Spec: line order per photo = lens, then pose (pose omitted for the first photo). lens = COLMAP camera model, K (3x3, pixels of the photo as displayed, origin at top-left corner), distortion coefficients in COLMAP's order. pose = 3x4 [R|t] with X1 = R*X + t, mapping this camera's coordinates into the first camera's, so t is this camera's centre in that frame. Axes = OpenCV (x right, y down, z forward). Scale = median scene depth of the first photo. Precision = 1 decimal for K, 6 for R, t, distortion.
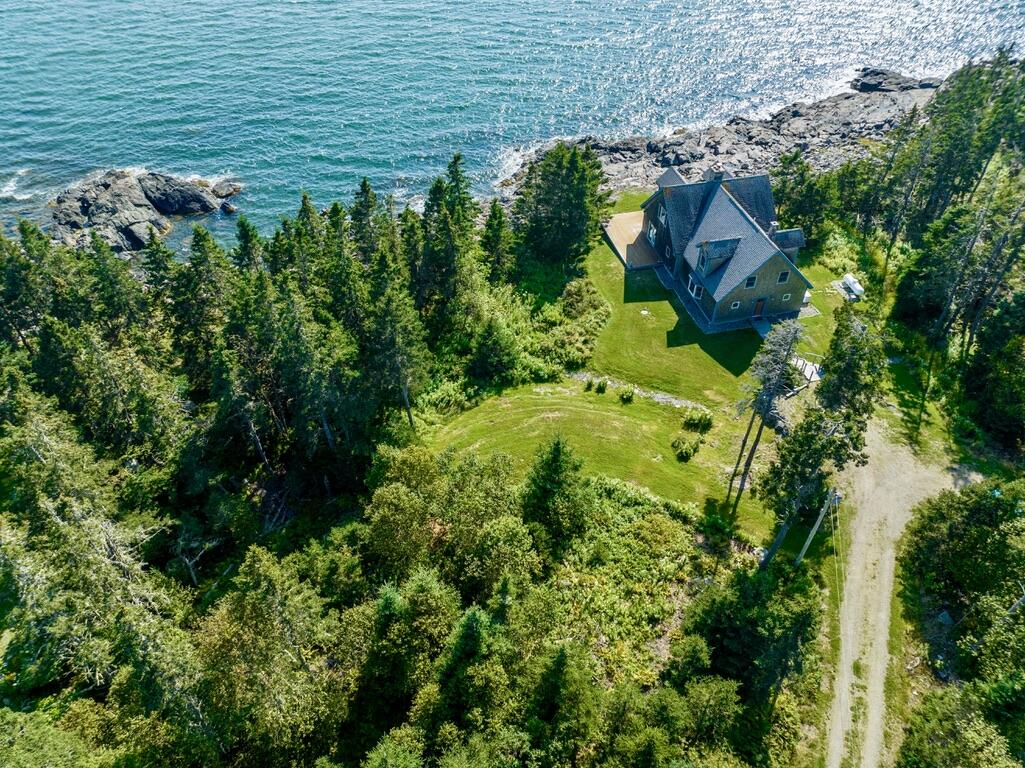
lens RADIAL K [[736.3, 0, 512.5], [0, 736.3, 384.0], [0, 0, 1]] dist [-0.050570, 0.030081]
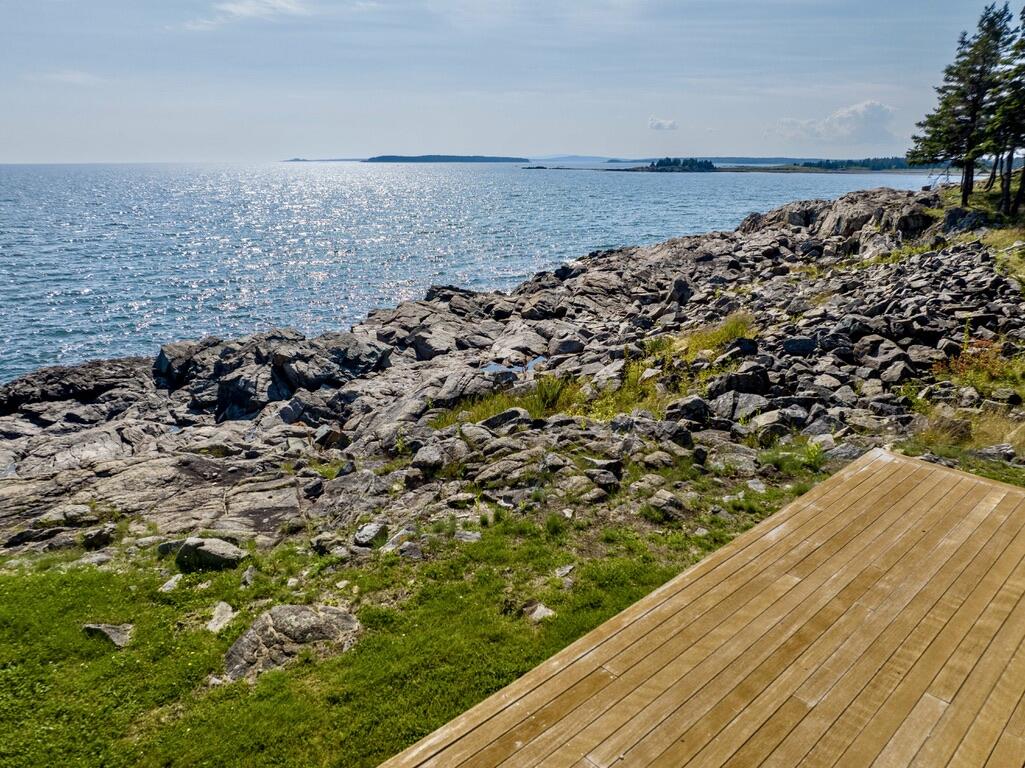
lens RADIAL K [[736.3, 0, 512.5], [0, 736.3, 384.0], [0, 0, 1]] dist [-0.050570, 0.030081]
pose [[0.872701, -0.142148, 0.467105, 0.178122], [0.336173, 0.868738, -0.363706, -0.196223], [-0.354092, 0.474435, 0.805935, 0.778546]]
